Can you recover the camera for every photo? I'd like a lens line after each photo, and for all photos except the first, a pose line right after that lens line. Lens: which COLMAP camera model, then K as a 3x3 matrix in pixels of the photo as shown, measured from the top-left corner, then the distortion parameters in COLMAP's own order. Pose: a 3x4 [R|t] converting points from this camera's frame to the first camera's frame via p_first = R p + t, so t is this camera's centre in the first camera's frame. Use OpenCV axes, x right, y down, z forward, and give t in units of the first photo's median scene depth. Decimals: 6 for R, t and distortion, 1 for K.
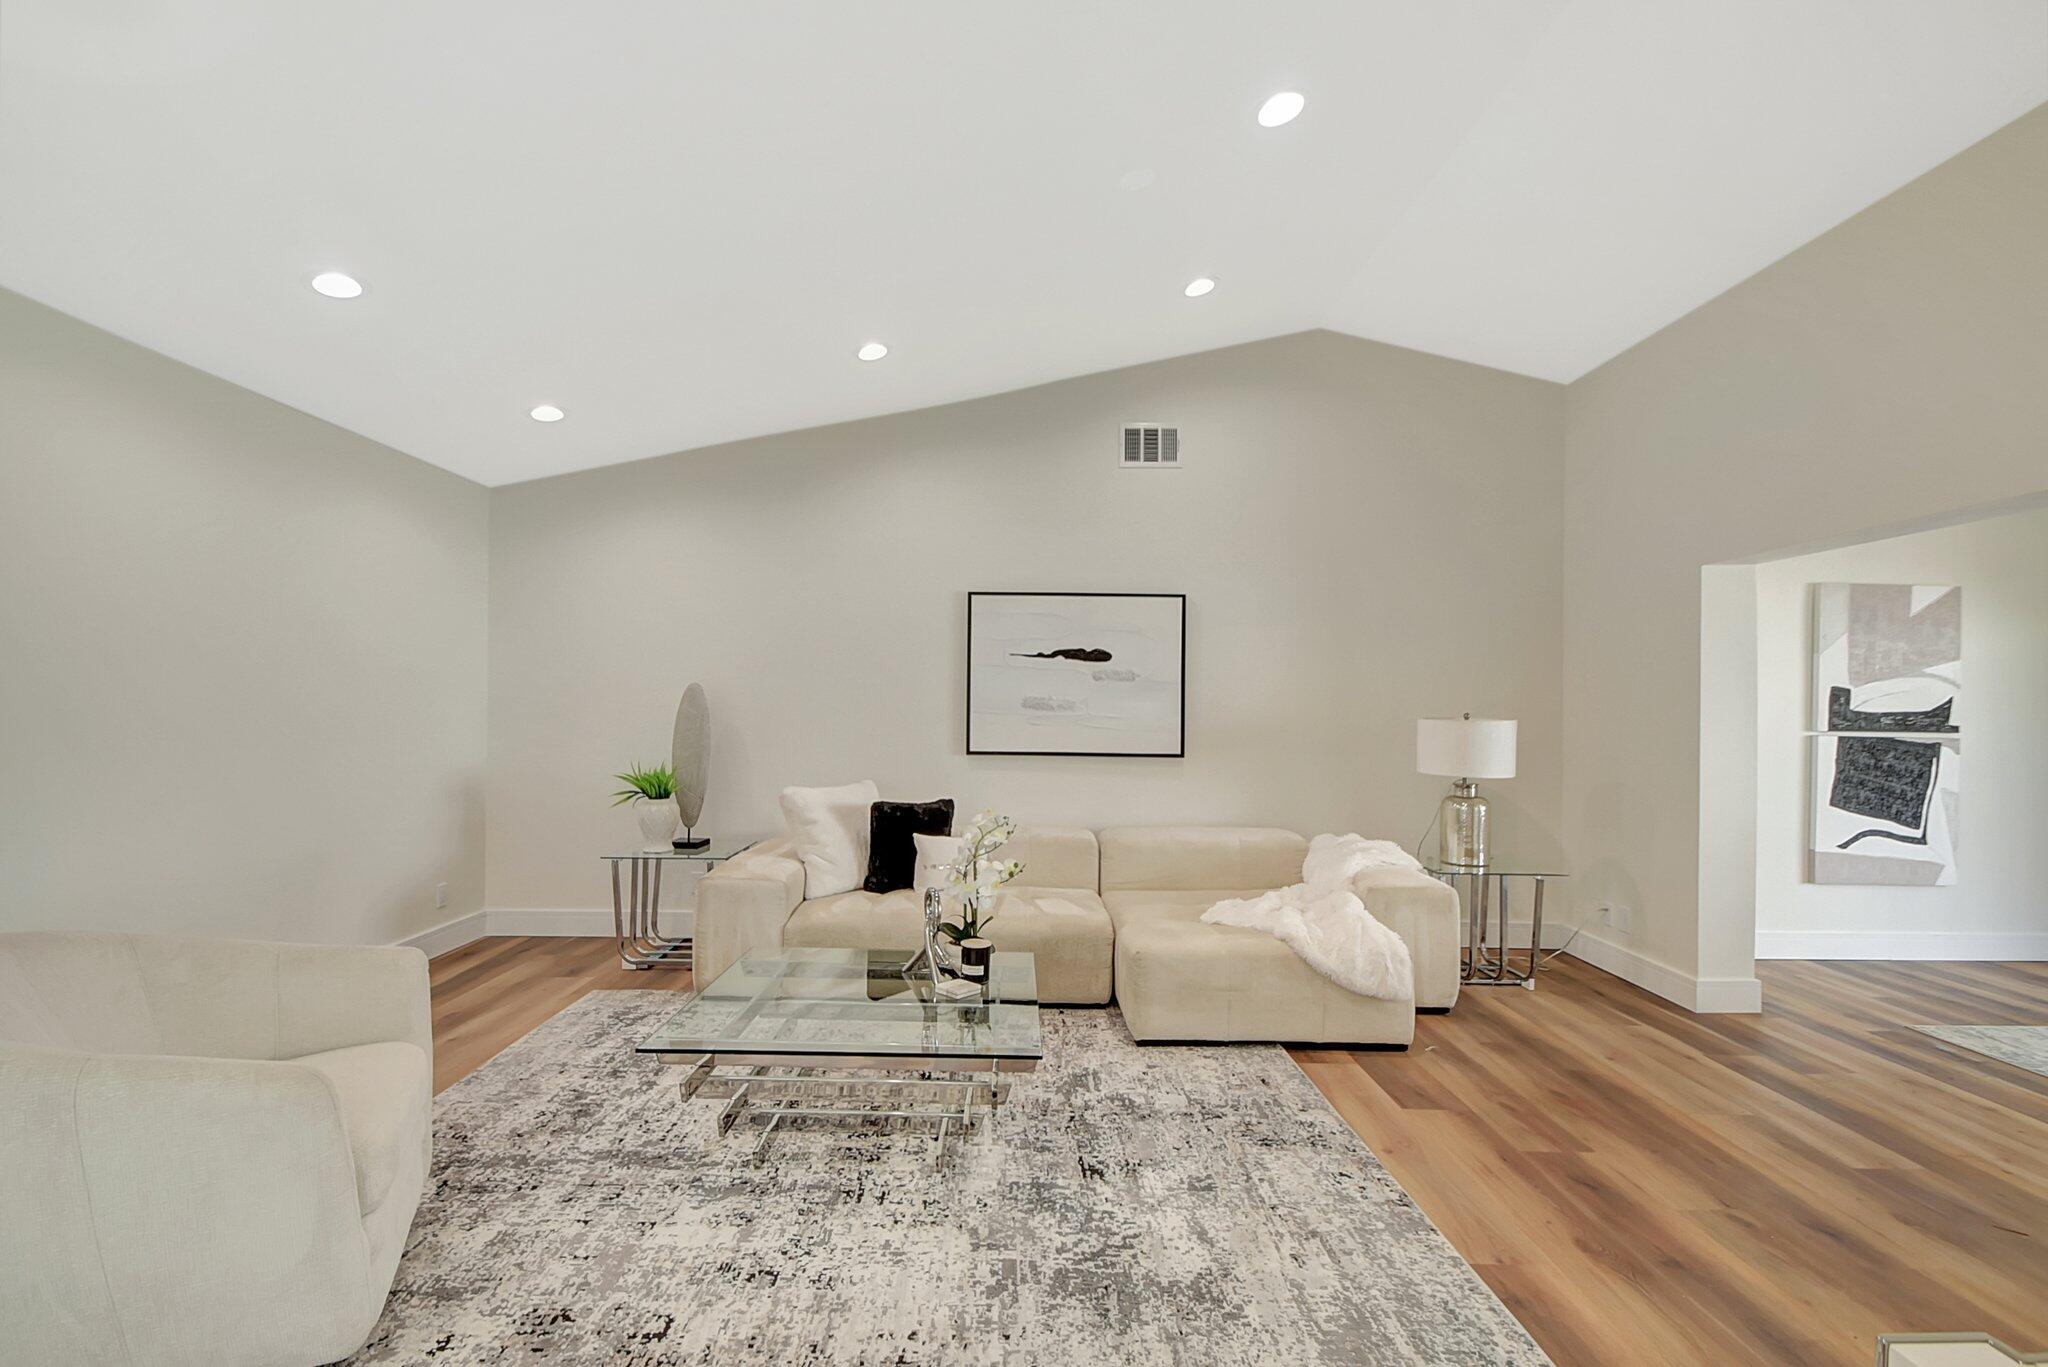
lens RADIAL K [[914.3, 0, 1020.9], [0, 914.3, 707.1], [0, 0, 1]] dist [0.002322, -0.012535]
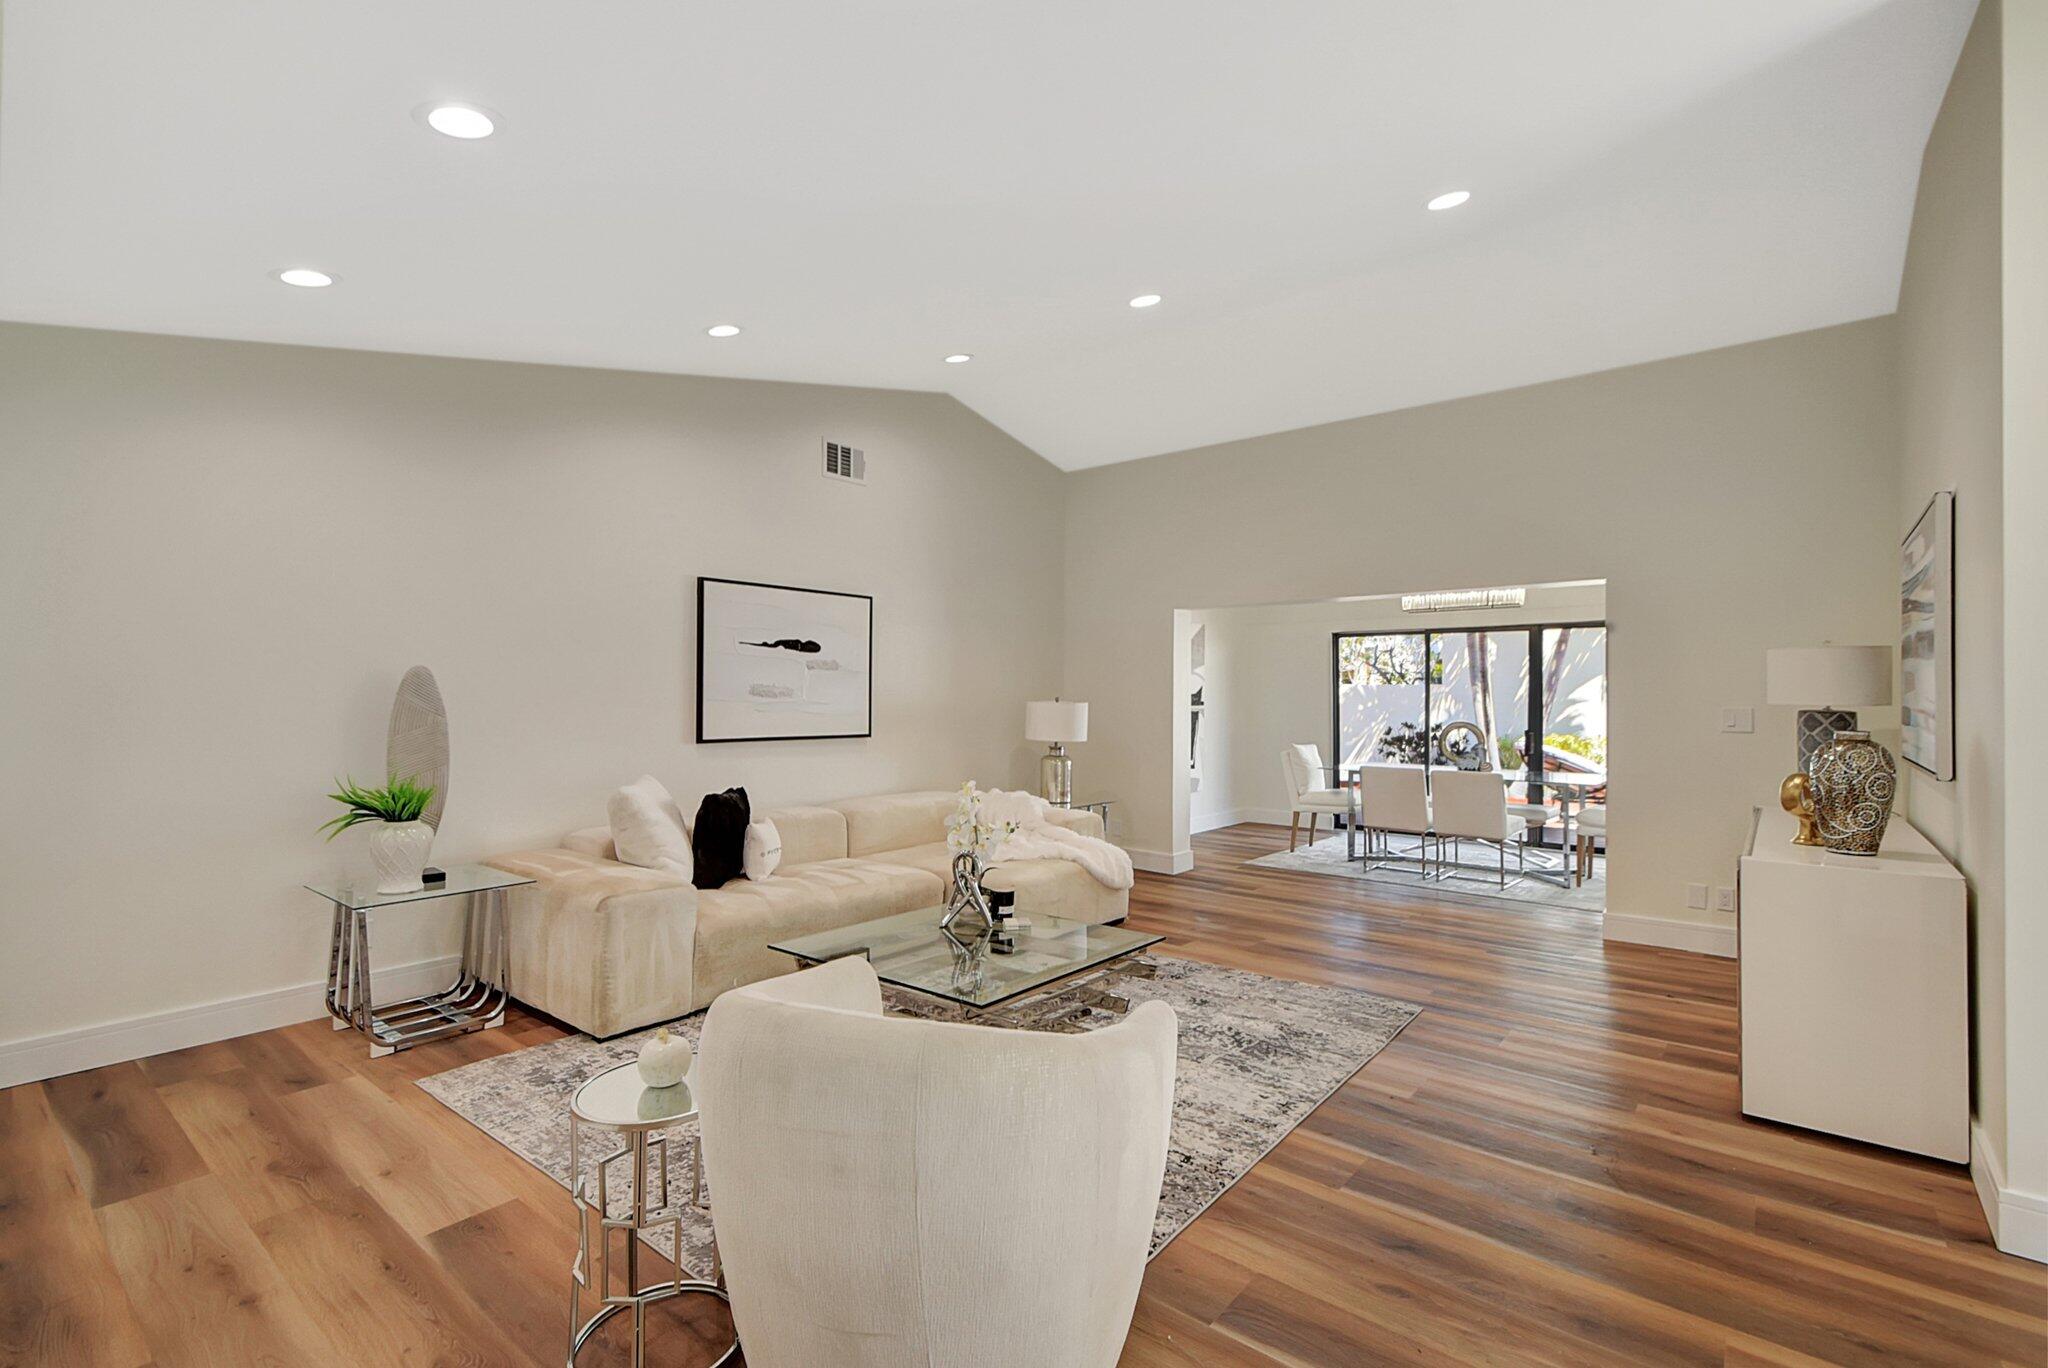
lens RADIAL K [[917.3, 0, 1032.1], [0, 917.3, 678.1], [0, 0, 1]] dist [0.013714, -0.000227]
pose [[0.631120, 0.007814, 0.775646, -0.740094], [-0.003265, 0.999967, -0.007417, -0.014495], [-0.775678, 0.002149, 0.631125, 0.133456]]
